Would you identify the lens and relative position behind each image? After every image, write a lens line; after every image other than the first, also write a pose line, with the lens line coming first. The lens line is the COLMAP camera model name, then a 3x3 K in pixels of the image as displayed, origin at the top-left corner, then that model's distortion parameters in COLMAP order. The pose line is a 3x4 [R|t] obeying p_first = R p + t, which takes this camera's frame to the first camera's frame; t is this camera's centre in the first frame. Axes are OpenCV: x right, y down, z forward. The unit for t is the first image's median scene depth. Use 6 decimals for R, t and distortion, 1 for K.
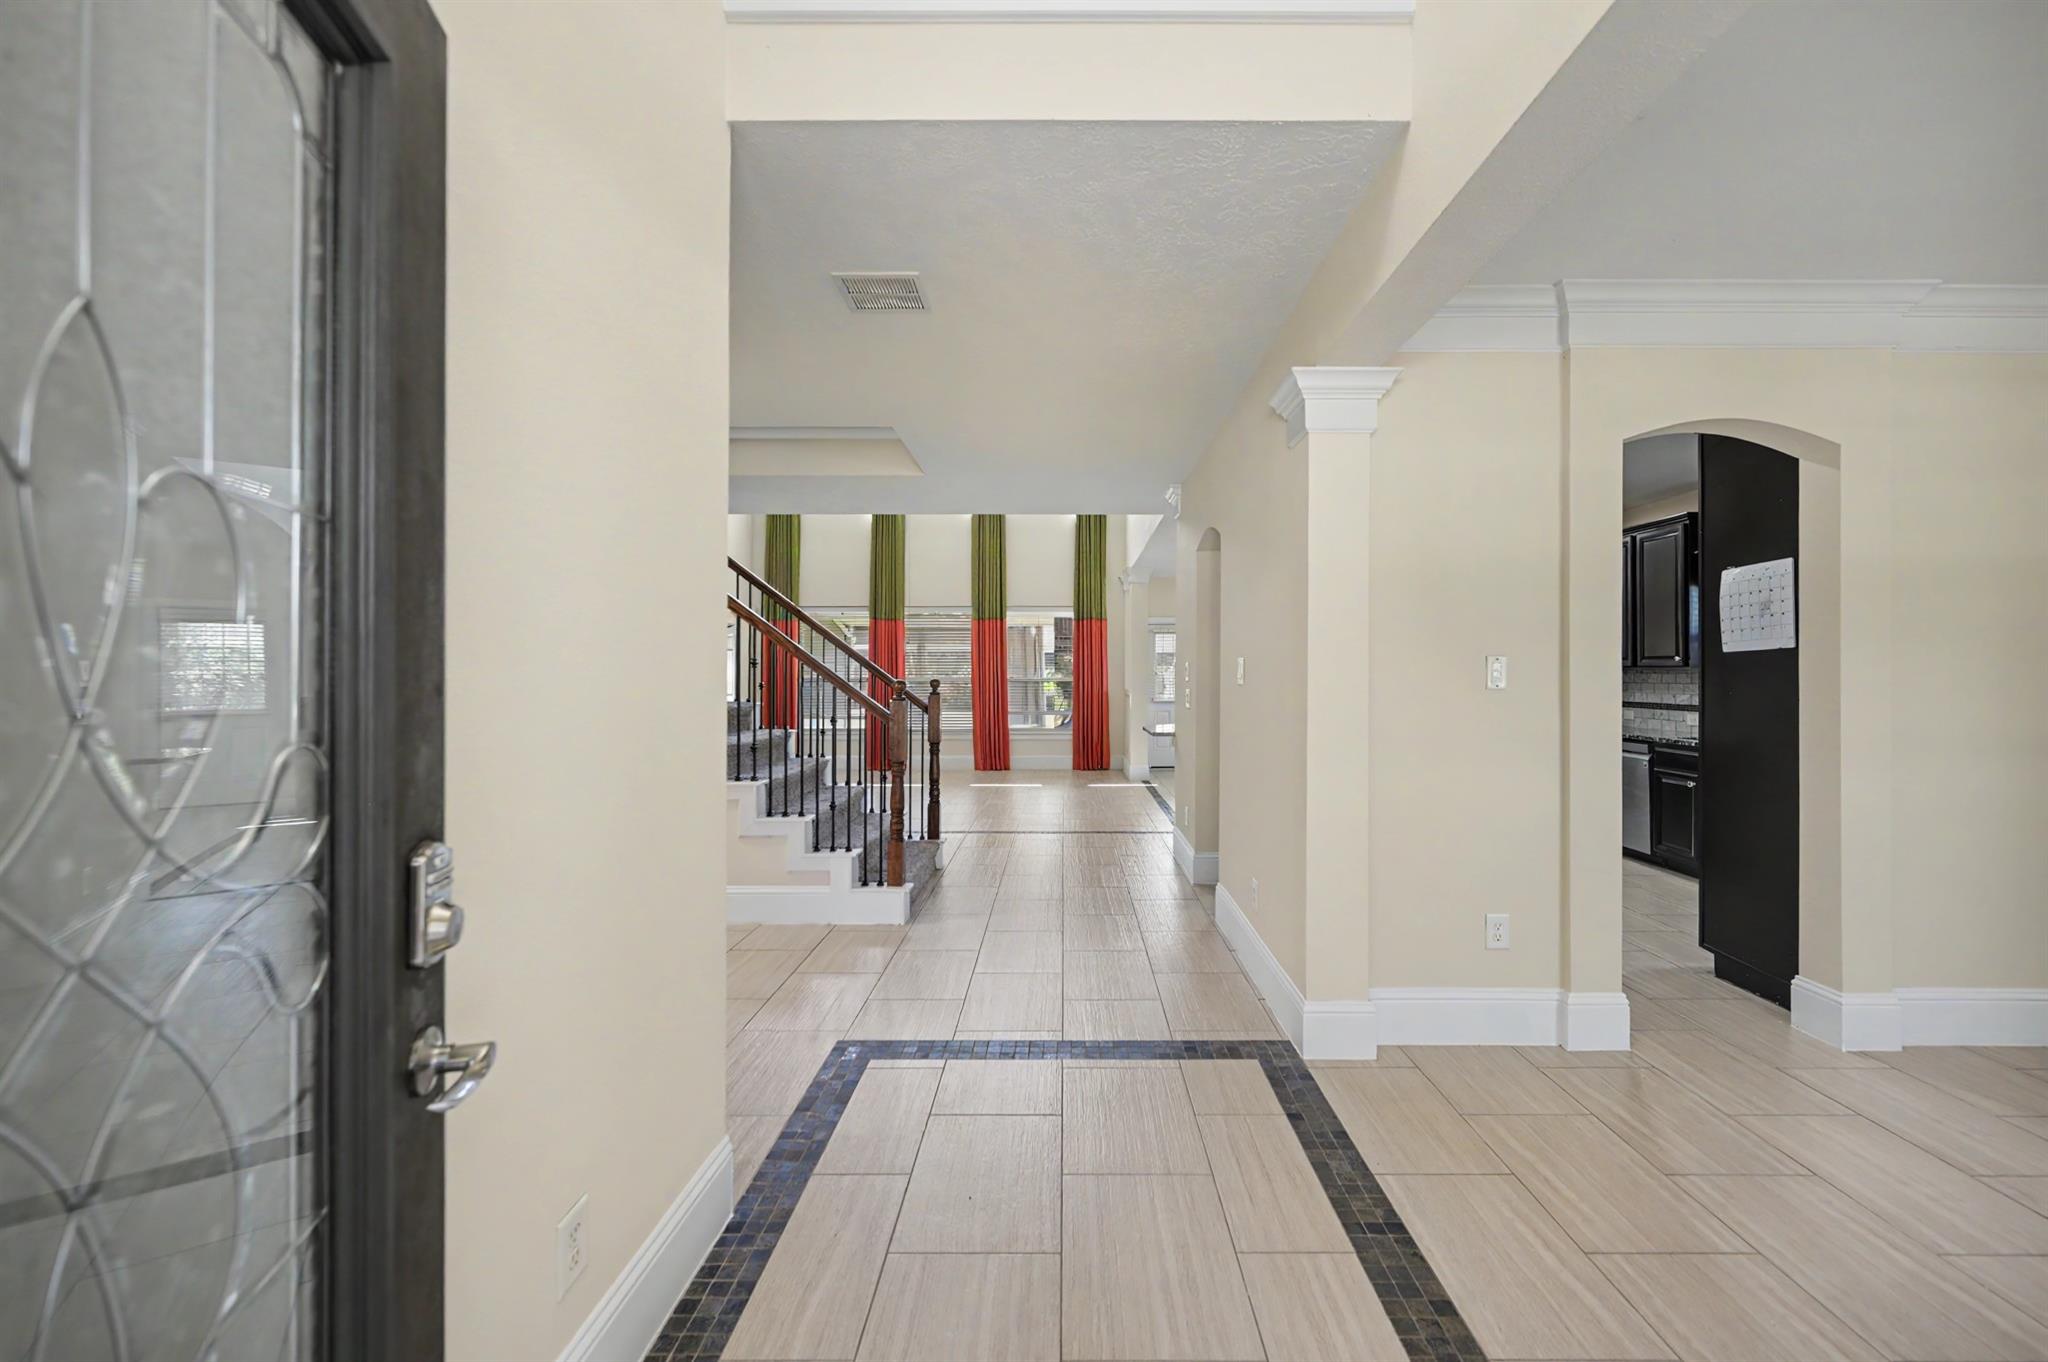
lens RADIAL K [[836.2, 0, 1060.2], [0, 836.2, 672.6], [0, 0, 1]] dist [0.003175, 0.000407]
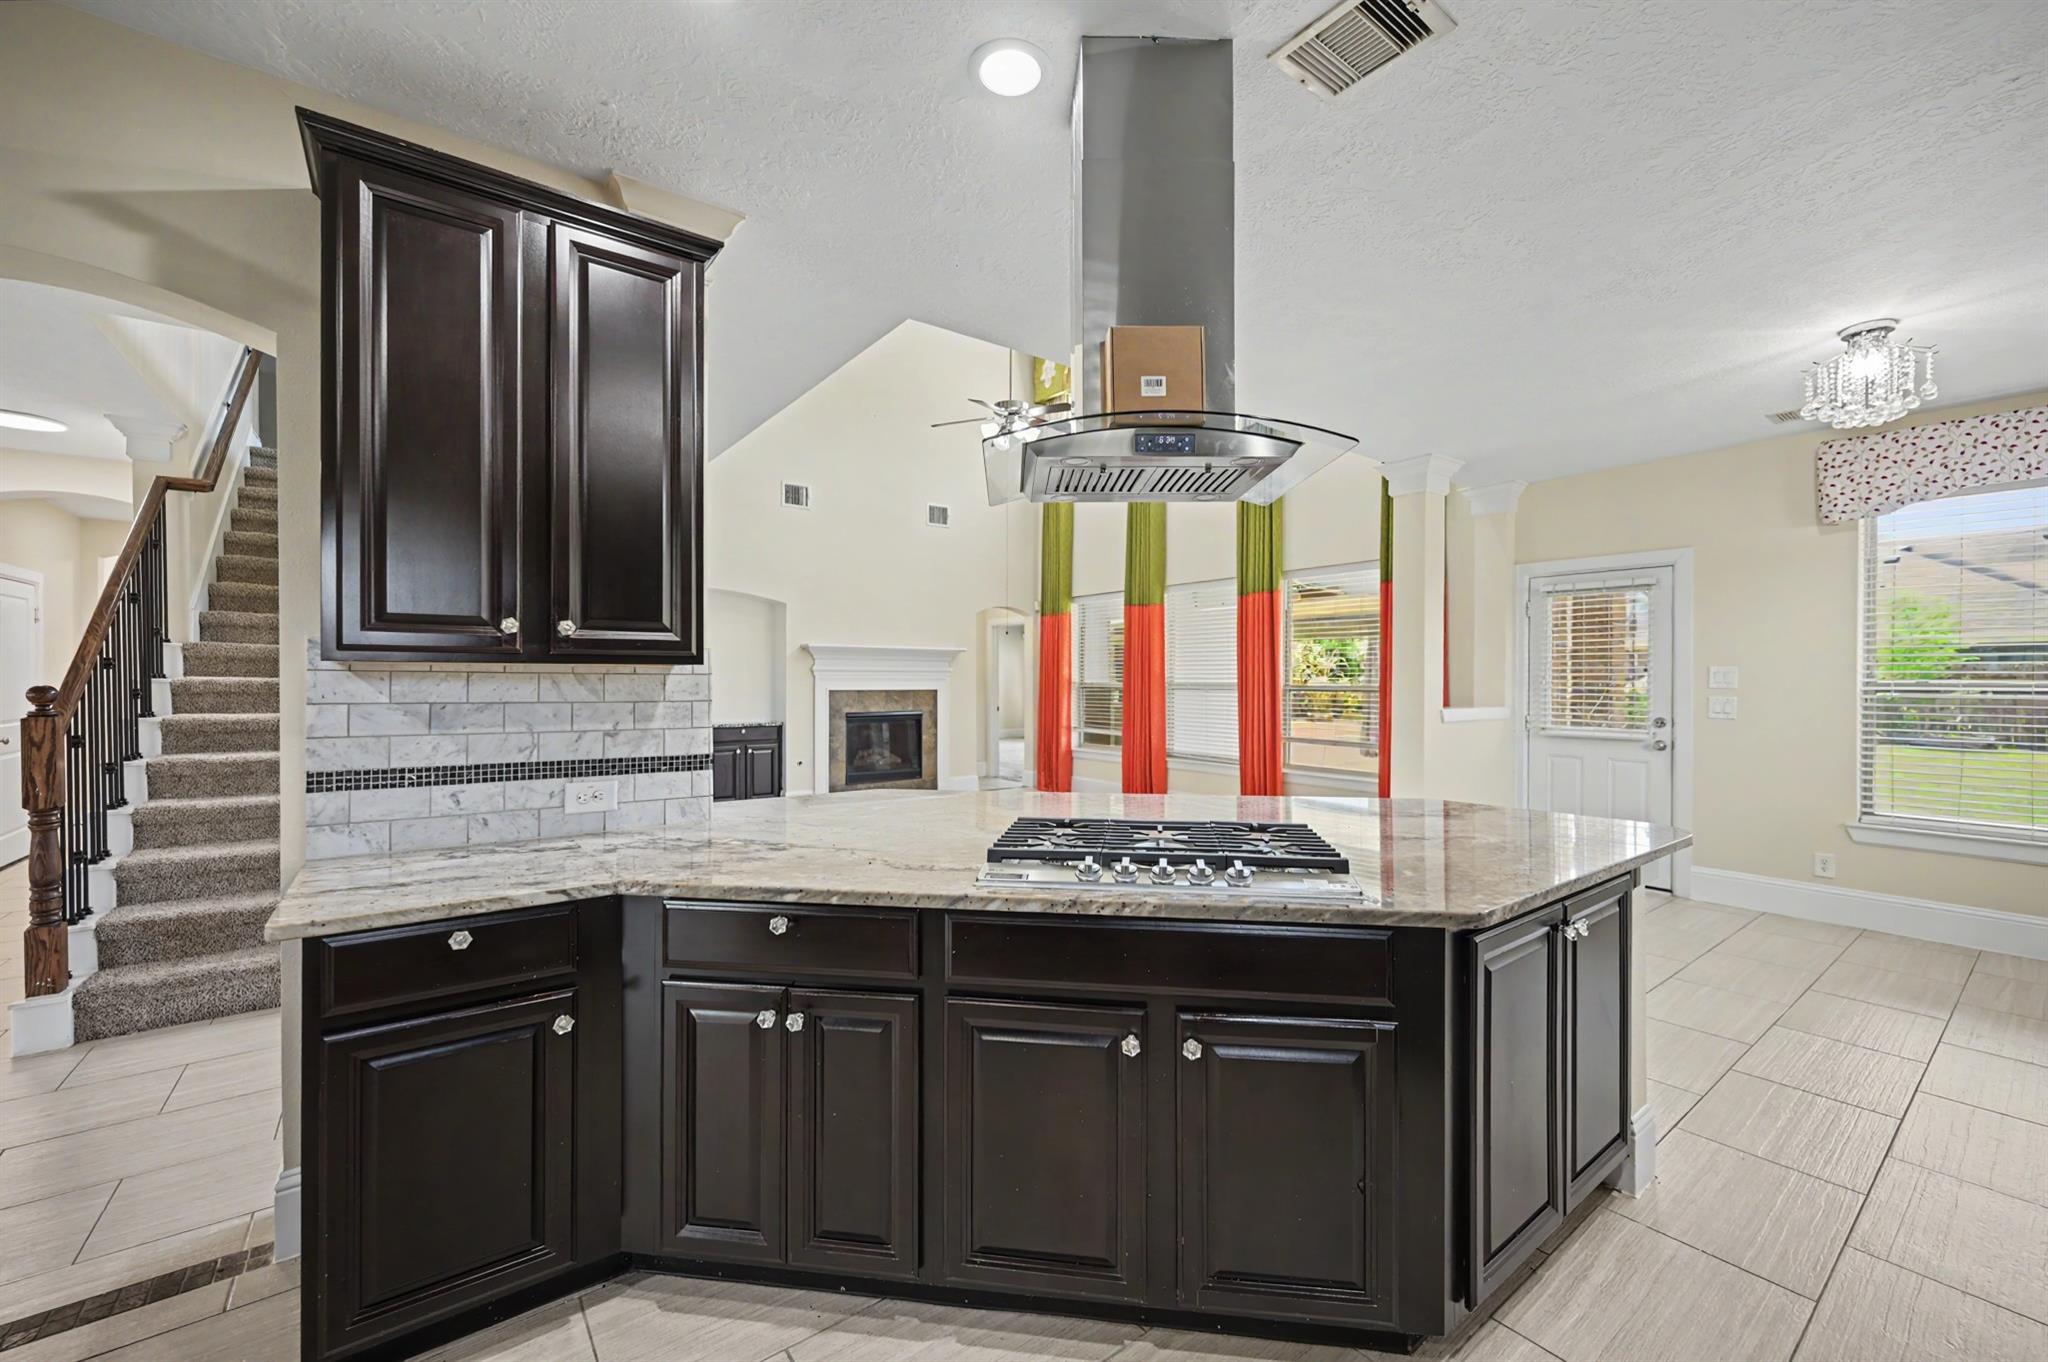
lens RADIAL K [[806.0, 0, 1024.0], [0, 806.0, 681.0], [0, 0, 1]] dist [0.002556, 0.000289]
pose [[0.605422, 0.004214, -0.795894, 0.805572], [0.002096, 0.999974, 0.006888, 0.002579], [0.795902, -0.005838, 0.605397, 1.242088]]
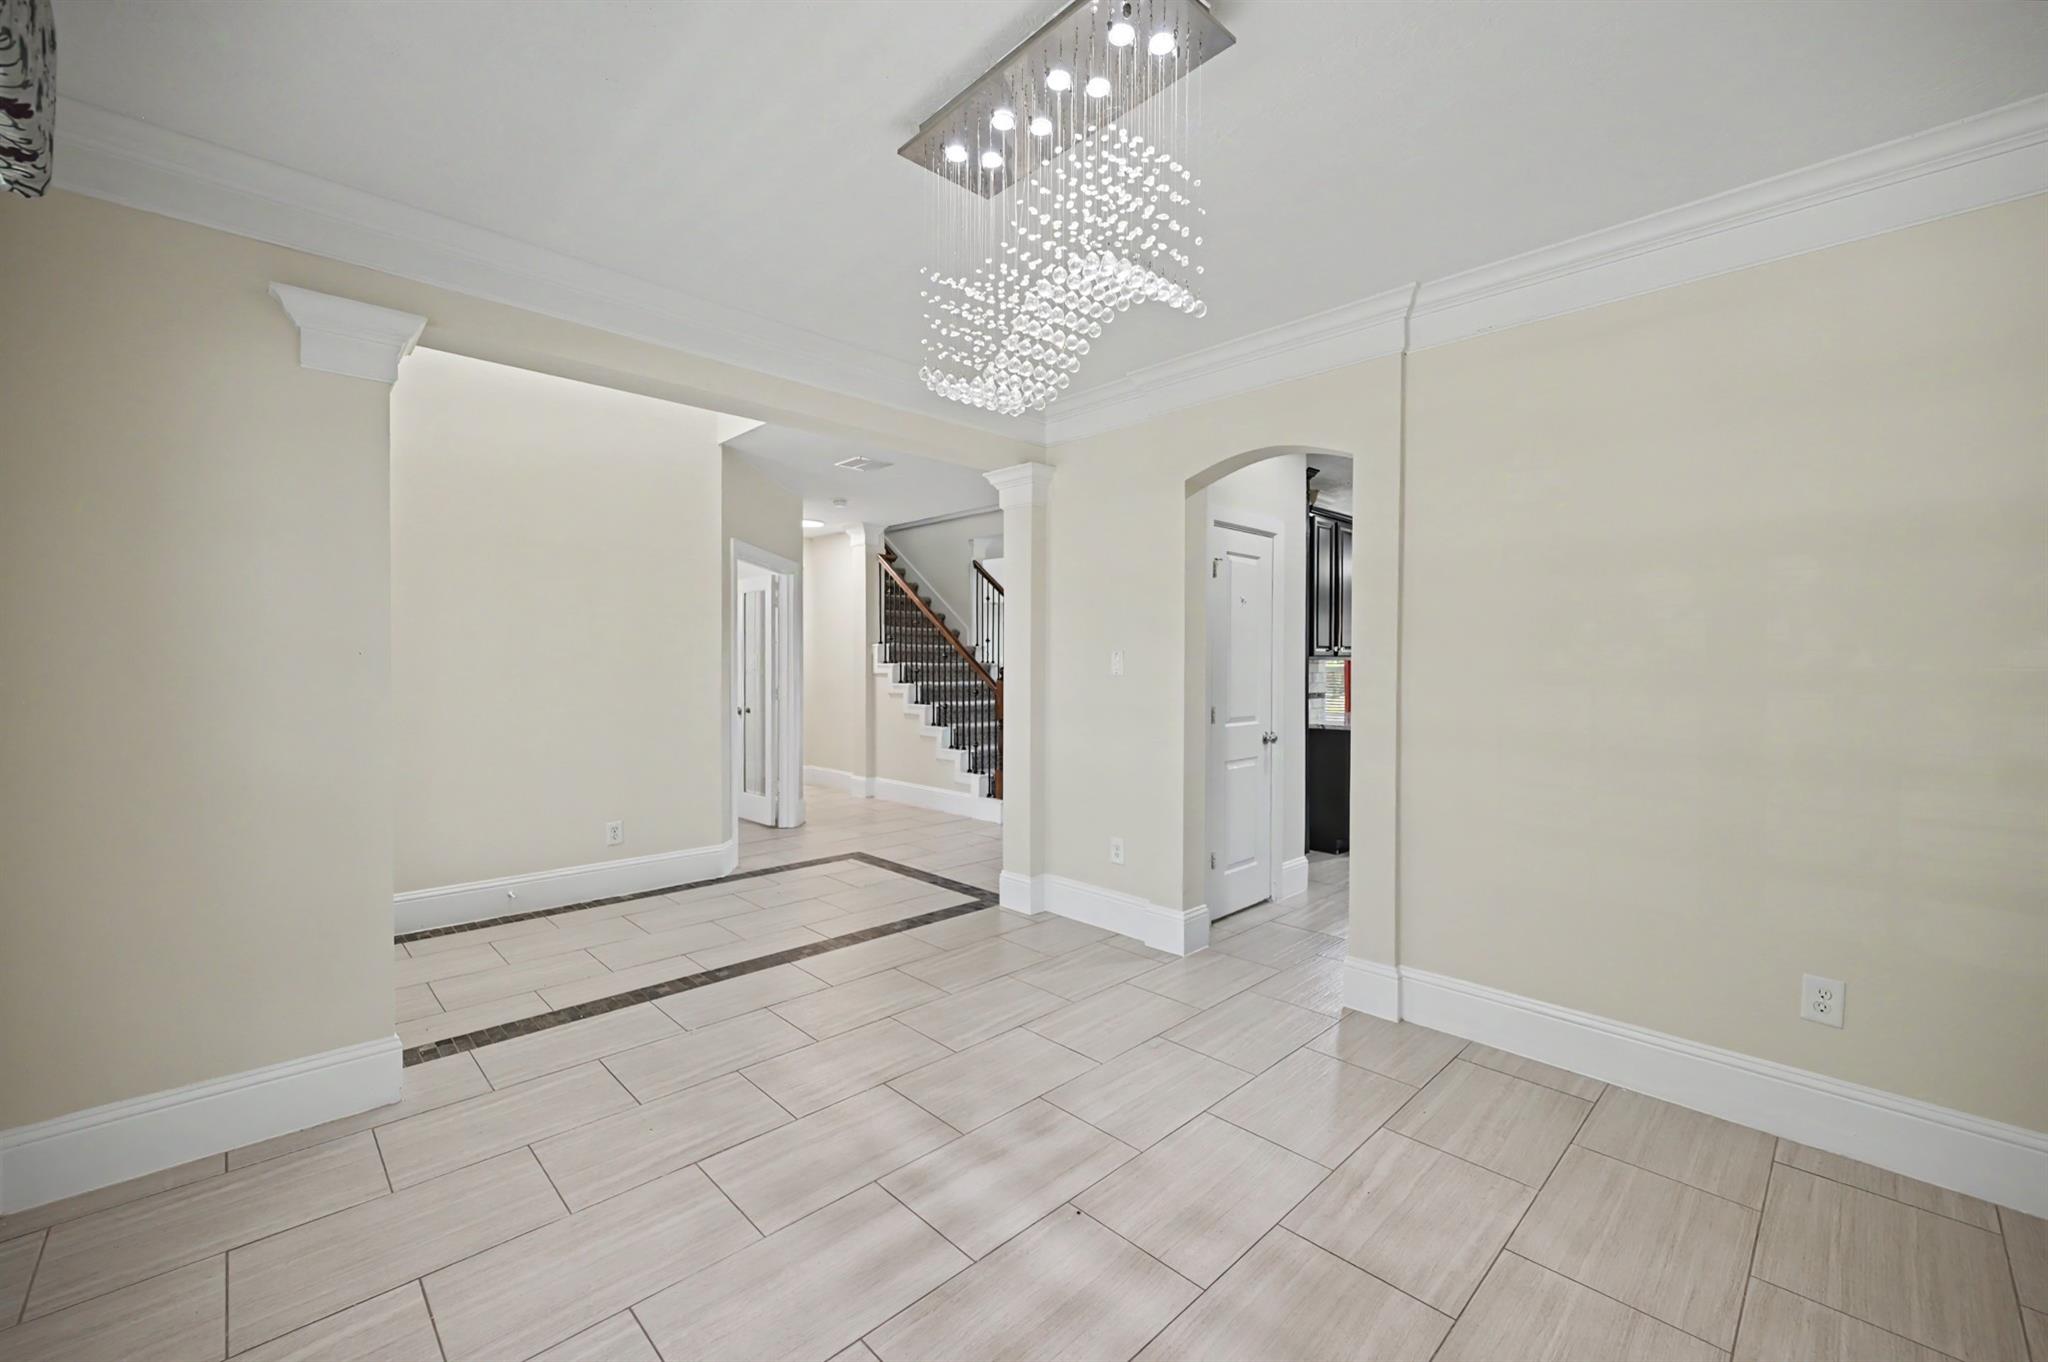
lens RADIAL K [[822.3, 0, 1024.0], [0, 822.3, 681.0], [0, 0, 1]] dist [0.001180, 0.000214]
pose [[0.699063, 0.018752, -0.714815, 0.927625], [-0.002388, 0.999712, 0.023890, -0.003162], [0.715057, -0.014994, 0.698906, -0.039624]]
